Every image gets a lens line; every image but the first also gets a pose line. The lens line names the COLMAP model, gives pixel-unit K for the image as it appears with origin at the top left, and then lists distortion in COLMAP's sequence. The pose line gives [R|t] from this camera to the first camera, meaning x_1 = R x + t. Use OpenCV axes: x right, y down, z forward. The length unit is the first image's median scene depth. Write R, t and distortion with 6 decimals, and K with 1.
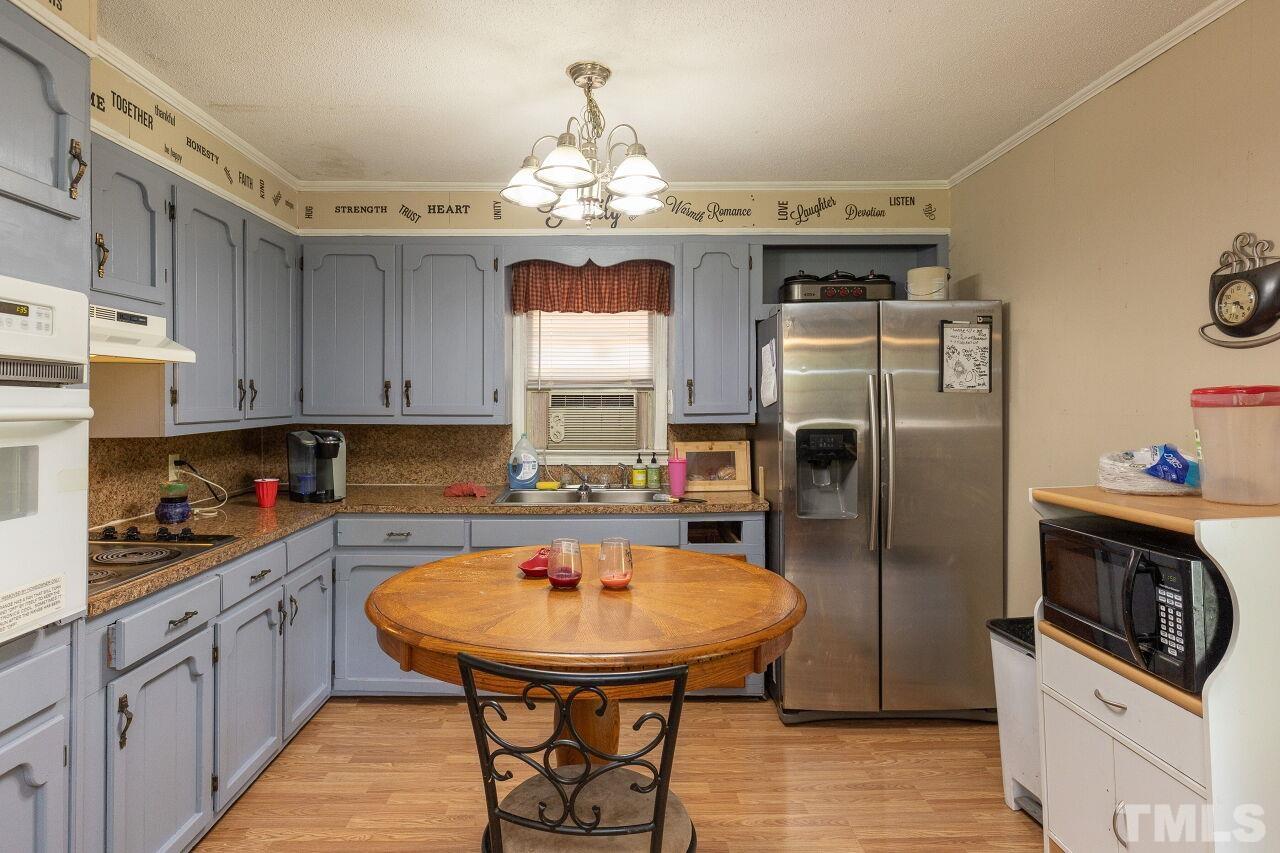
lens RADIAL K [[706.7, 0, 612.8], [0, 706.7, 406.8], [0, 0, 1]] dist [-0.004893, -0.000819]
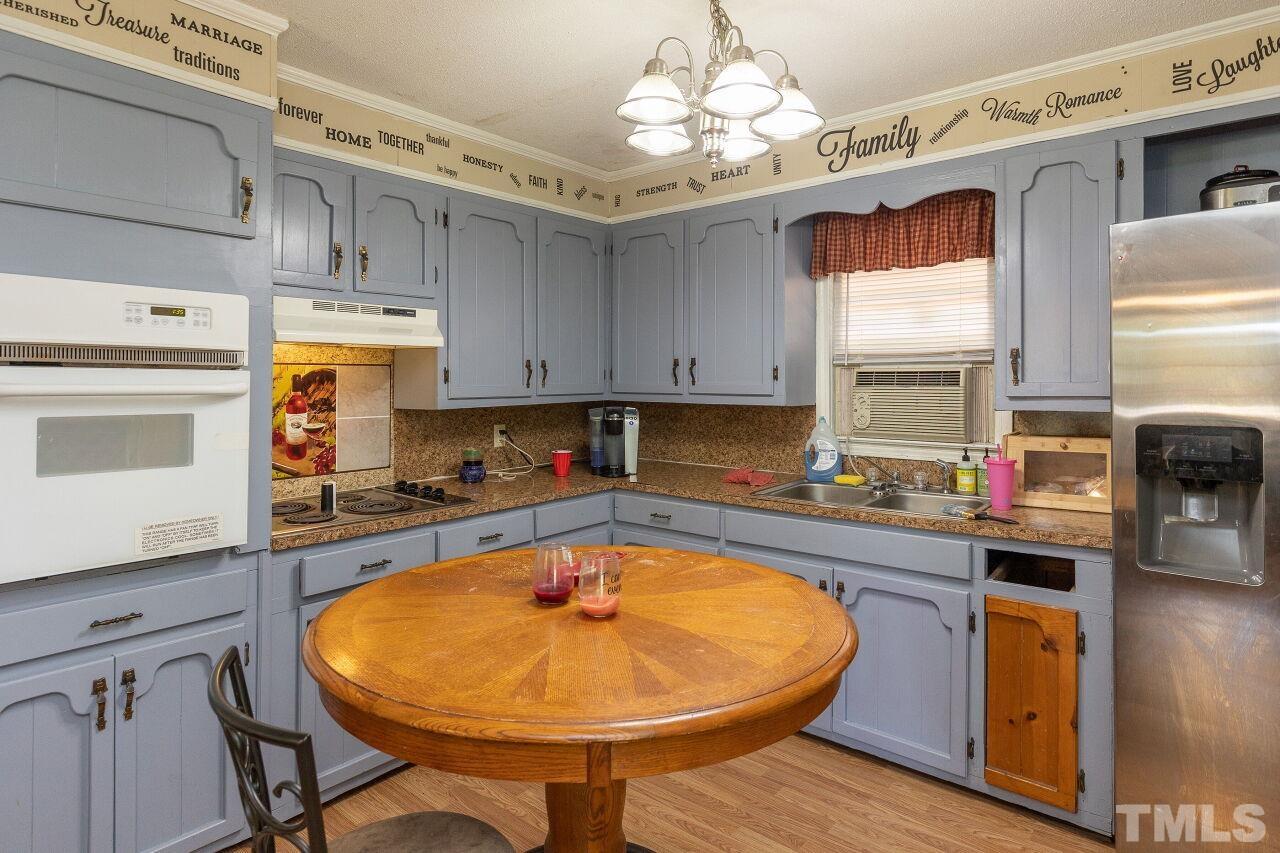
lens RADIAL K [[706.7, 0, 635.6], [0, 706.7, 377.5], [0, 0, 1]] dist [-0.004893, -0.000819]
pose [[0.767487, -0.002367, -0.641060, 0.272916], [-0.003873, 0.999958, -0.008328, -0.002142], [0.641053, 0.008875, 0.767446, 0.211150]]
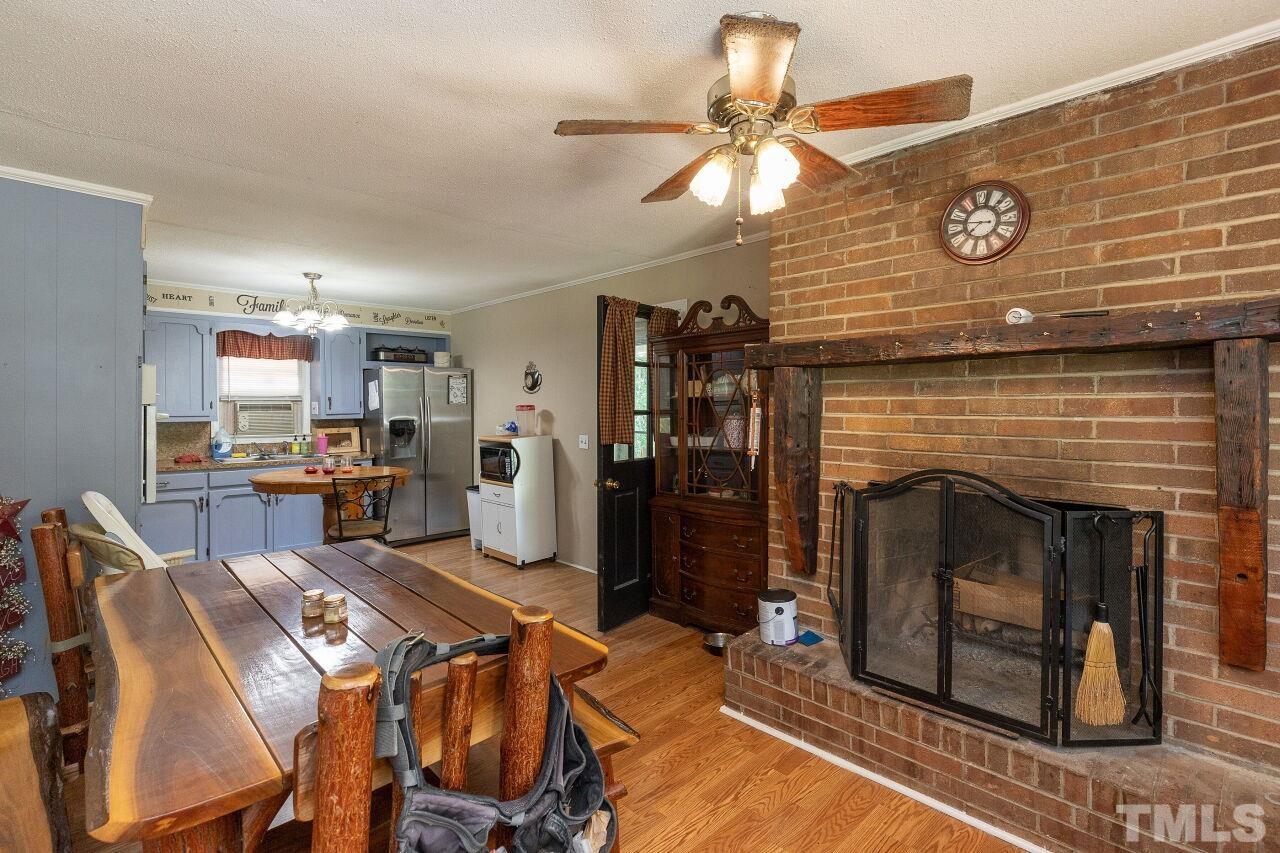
lens RADIAL K [[589.2, 0, 640.0], [0, 589.2, 418.3], [0, 0, 1]] dist [-0.011257, -0.000319]
pose [[0.724272, -0.013005, 0.689392, -0.408538], [0.002034, 0.999858, 0.016725, -0.004385], [-0.689511, -0.010711, 0.724196, -0.831047]]
